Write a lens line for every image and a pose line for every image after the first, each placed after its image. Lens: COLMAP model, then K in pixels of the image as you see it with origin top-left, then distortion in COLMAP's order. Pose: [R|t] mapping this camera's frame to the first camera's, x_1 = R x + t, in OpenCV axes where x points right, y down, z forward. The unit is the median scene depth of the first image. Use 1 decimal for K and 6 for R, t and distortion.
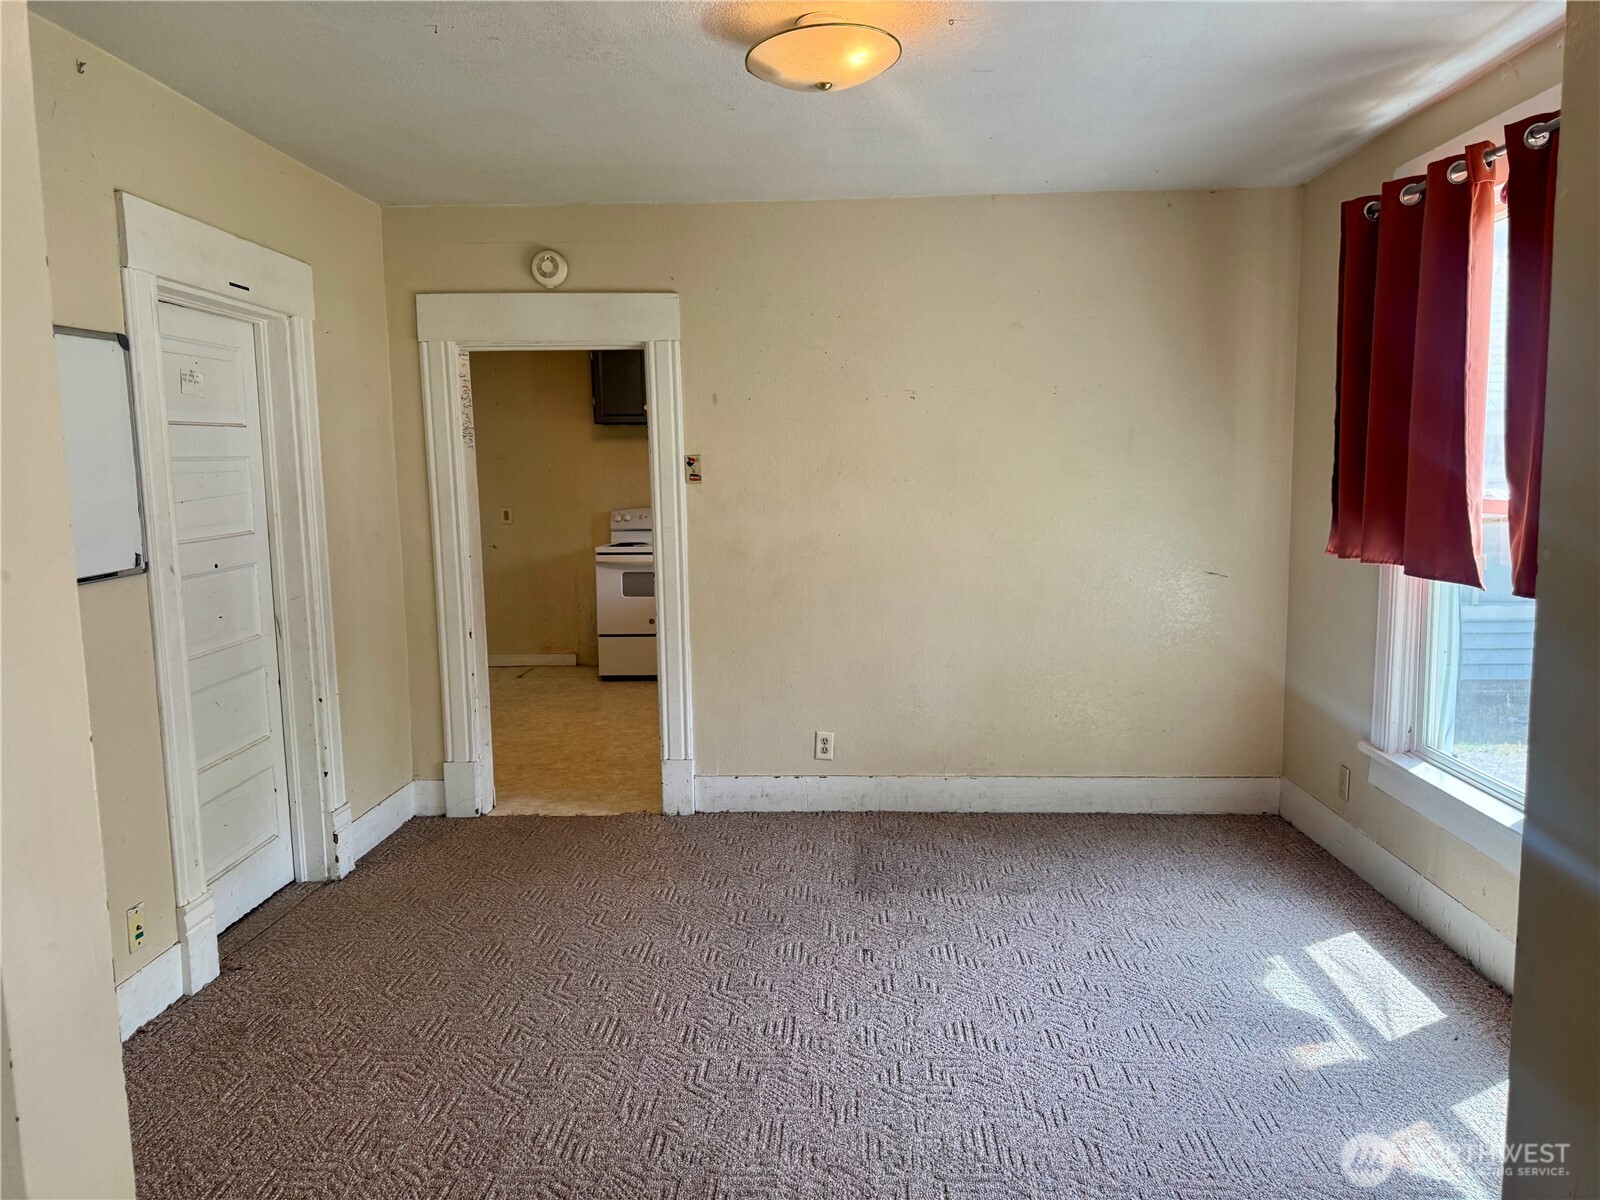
lens RADIAL K [[1108.5, 0, 792.0], [0, 1108.5, 598.7], [0, 0, 1]] dist [0.000068, 0.000531]
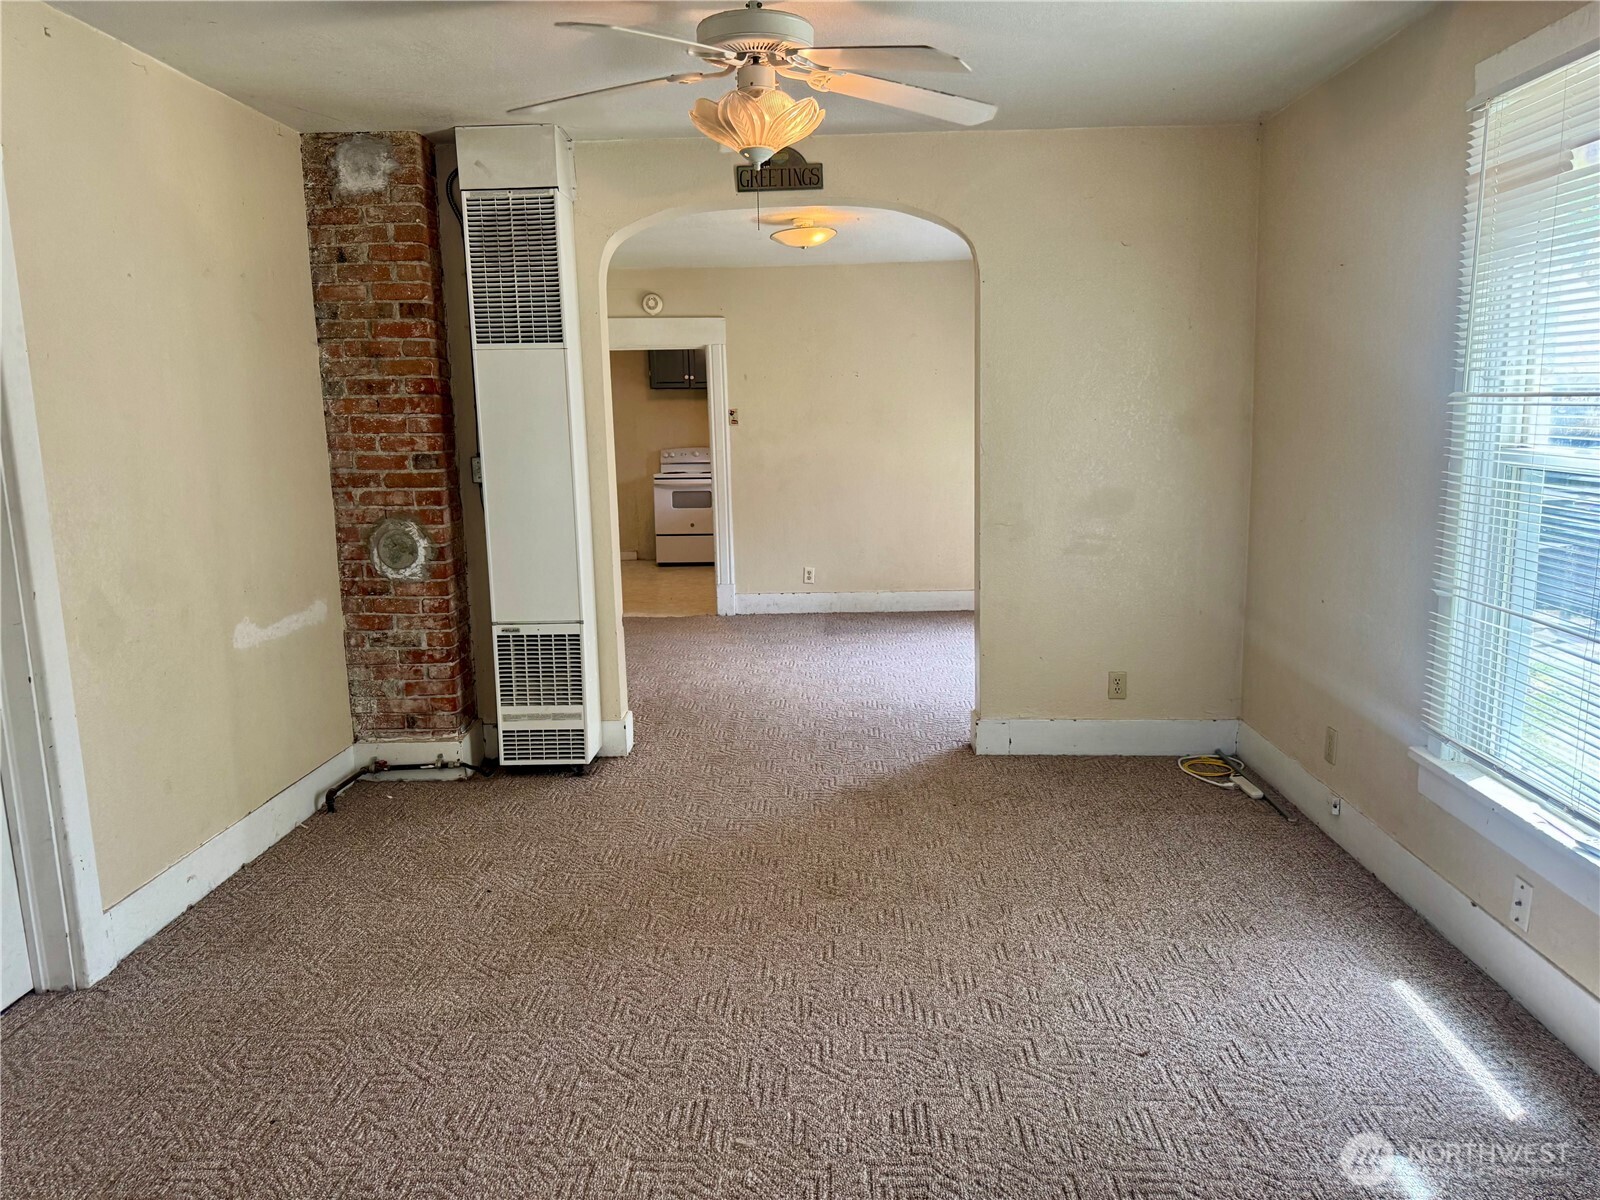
lens RADIAL K [[1108.5, 0, 805.5], [0, 1108.5, 600.5], [0, 0, 1]] dist [0.000068, 0.000531]
pose [[0.999845, -0.006304, 0.016417, -0.005469], [0.005636, 0.999167, 0.040414, 0.102959], [-0.016658, -0.040315, 0.999048, -0.771227]]
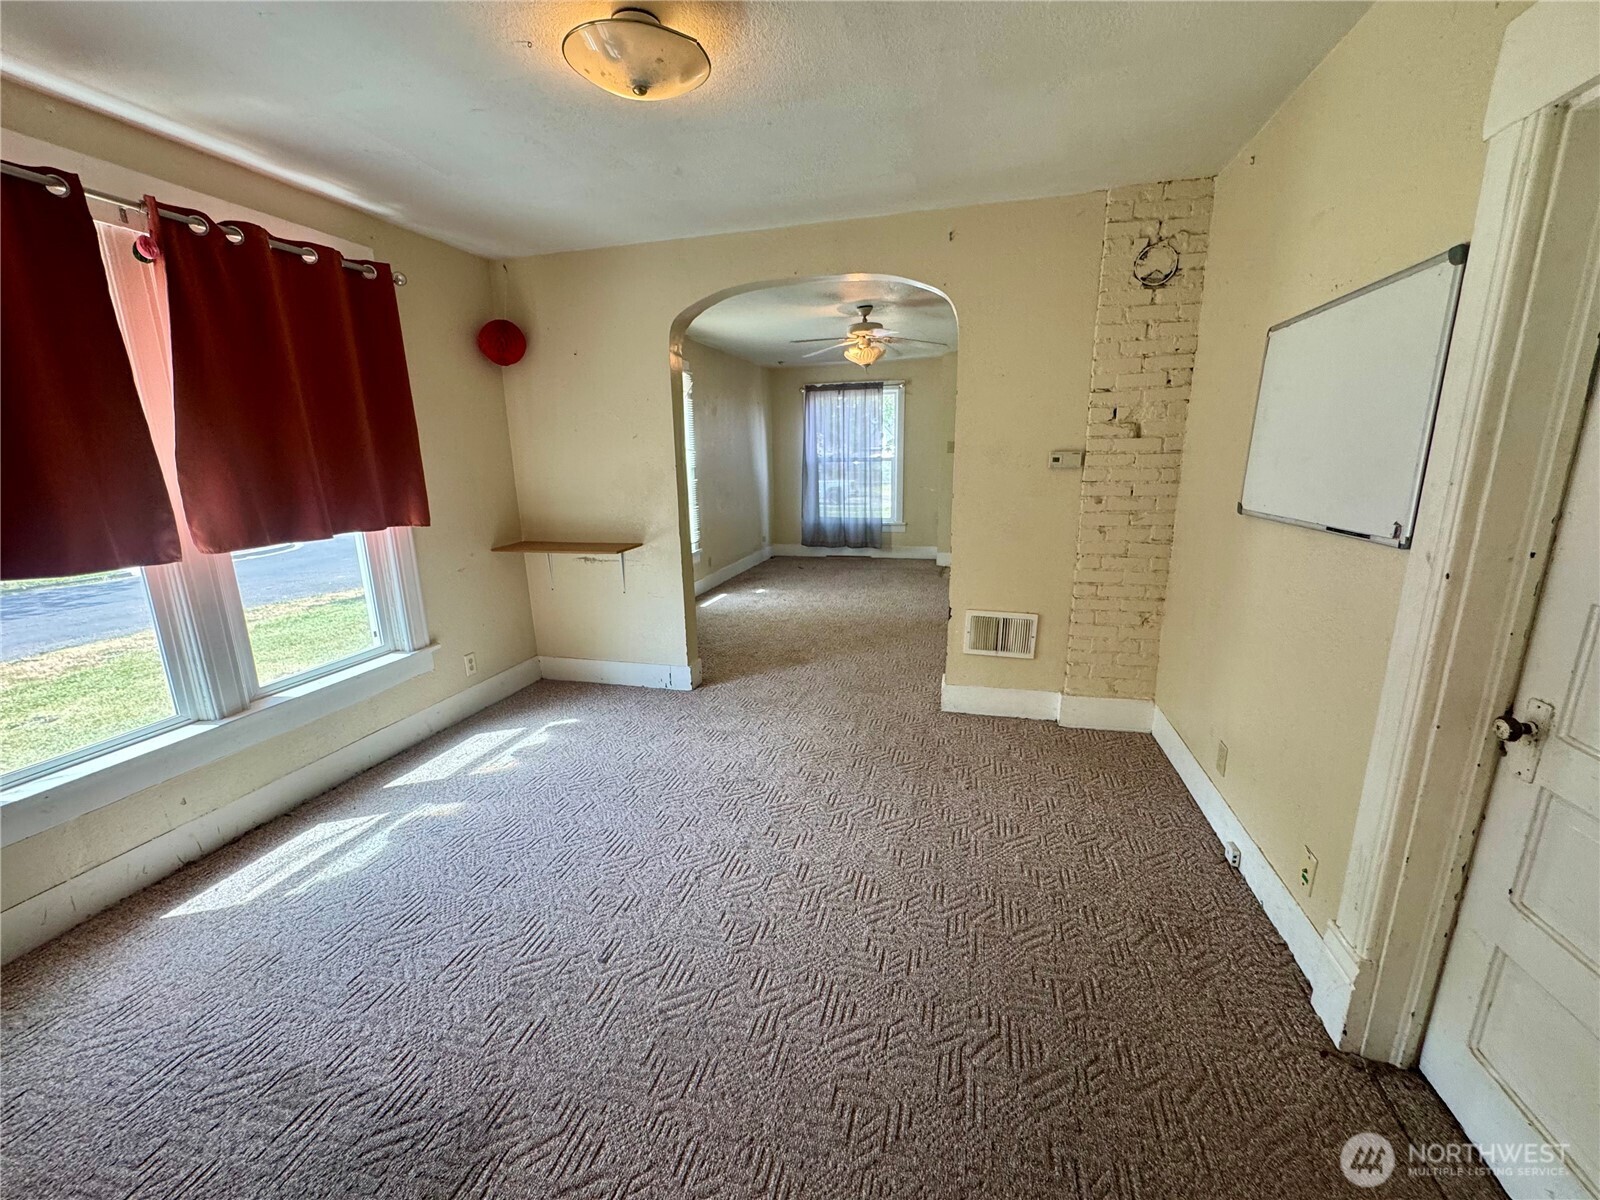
lens RADIAL K [[640.1, 0, 798.6], [0, 640.1, 603.0], [0, 0, 1]] dist [0.000006, 0.000126]
pose [[-0.978039, -0.018393, 0.207609, -0.169637], [0.055857, 0.936530, 0.346108, -0.128618], [-0.200798, 0.350104, -0.914936, 1.116658]]
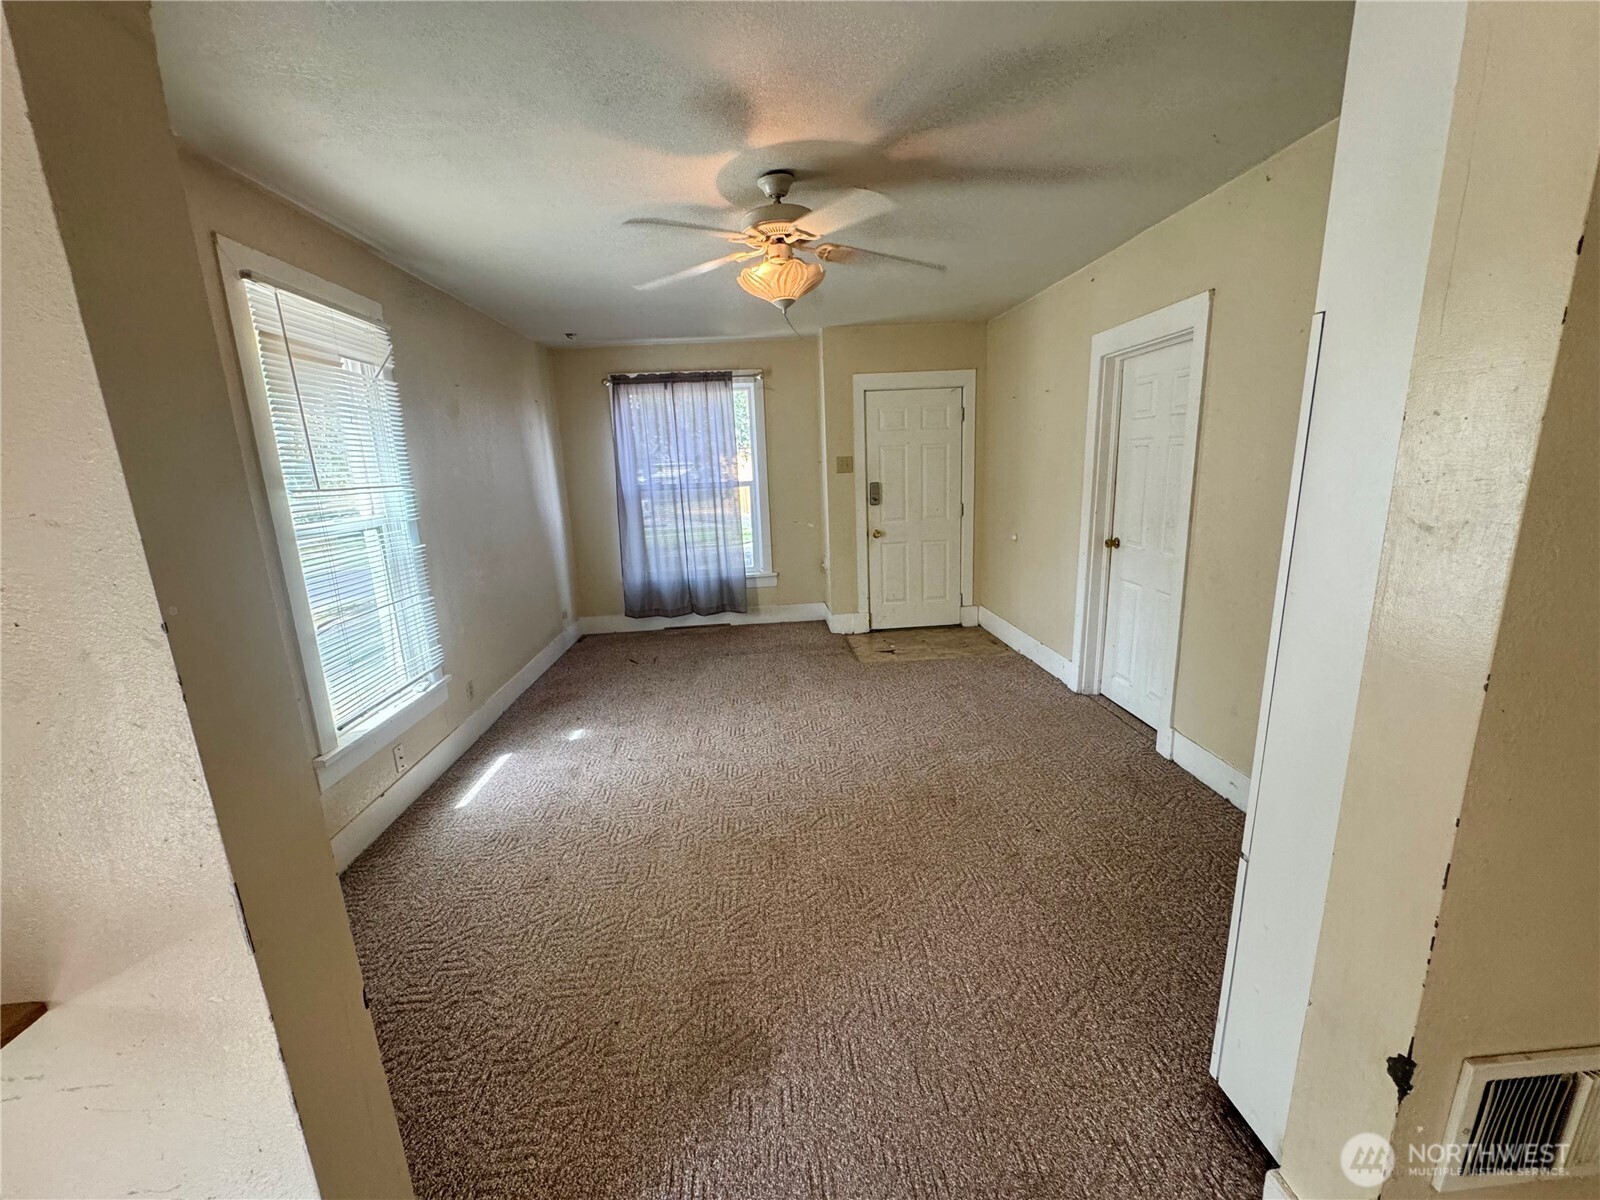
lens RADIAL K [[640.1, 0, 797.4], [0, 640.1, 599.8], [0, 0, 1]] dist [0.000006, 0.000126]
pose [[-0.991136, 0.079856, -0.106174, 0.045238], [0.039872, 0.941144, 0.335646, -0.062060], [0.126728, 0.328438, -0.935985, 0.428417]]
